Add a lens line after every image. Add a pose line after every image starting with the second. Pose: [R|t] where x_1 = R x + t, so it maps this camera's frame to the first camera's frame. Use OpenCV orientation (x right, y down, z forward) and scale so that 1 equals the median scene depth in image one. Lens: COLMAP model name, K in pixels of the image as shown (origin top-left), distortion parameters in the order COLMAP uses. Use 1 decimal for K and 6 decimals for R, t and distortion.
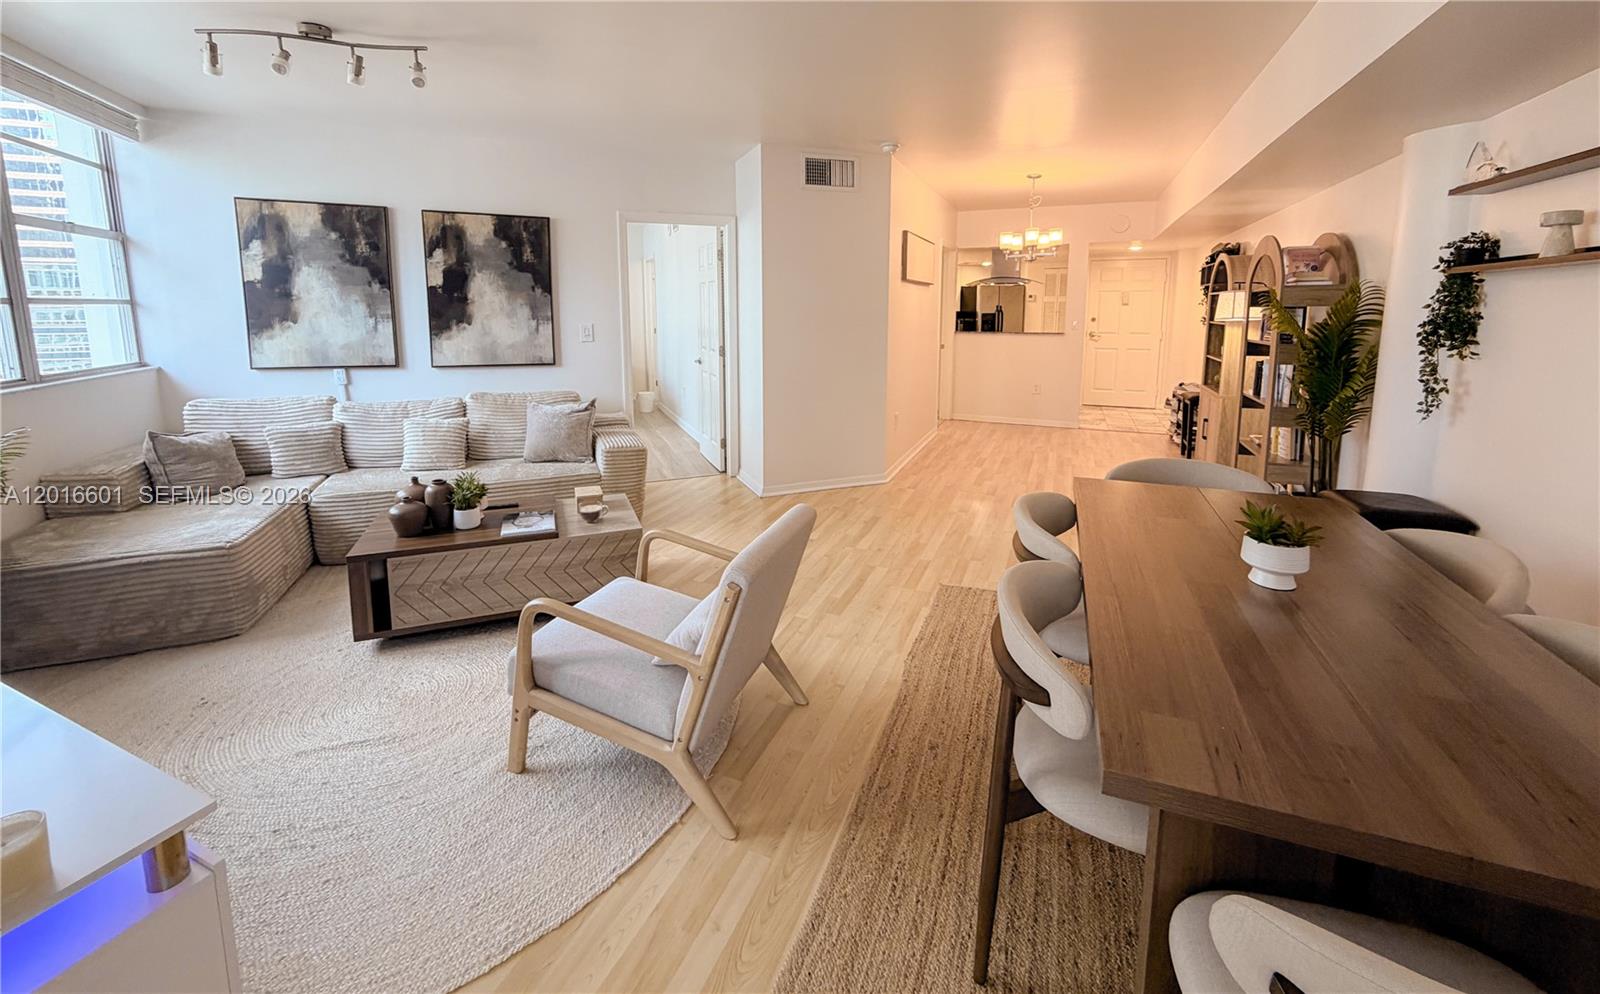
lens RADIAL K [[655.9, 0, 821.6], [0, 655.9, 494.8], [0, 0, 1]] dist [0.000932, -0.000191]
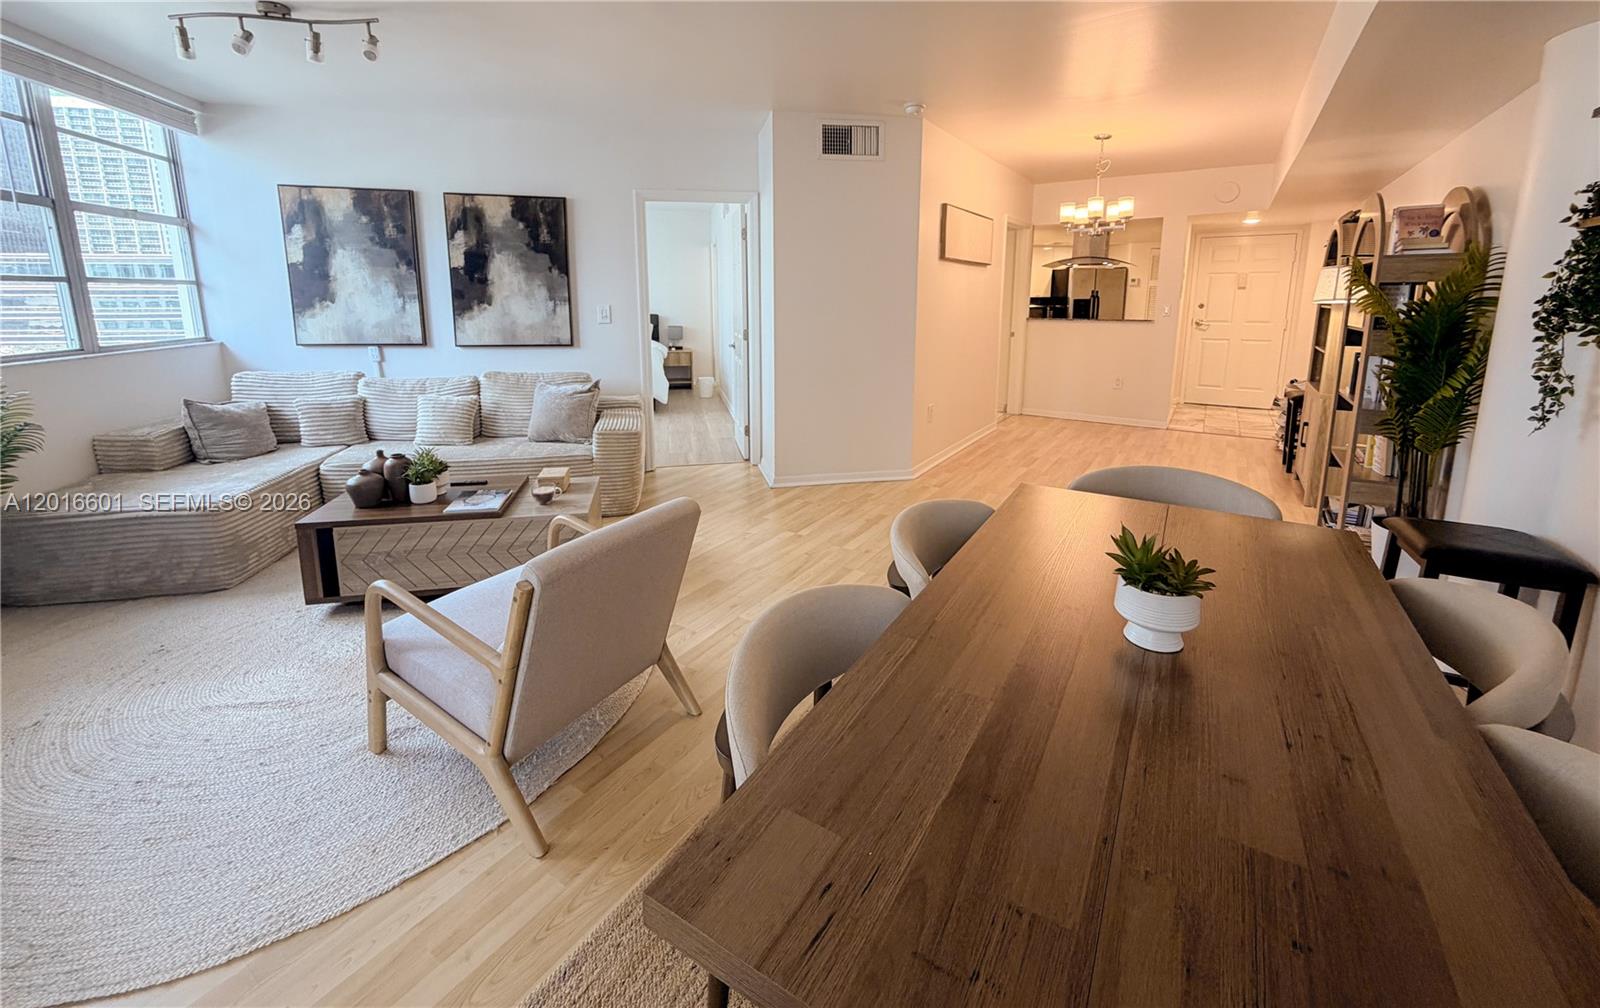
lens RADIAL K [[656.7, 0, 800.0], [0, 656.7, 504.0], [0, 0, 1]] dist [0.000118, 0.000115]
pose [[0.981327, 0.057483, -0.183555, 0.175180], [-0.052274, 0.998084, 0.033098, -0.009150], [0.185106, -0.022885, 0.982452, 0.084136]]
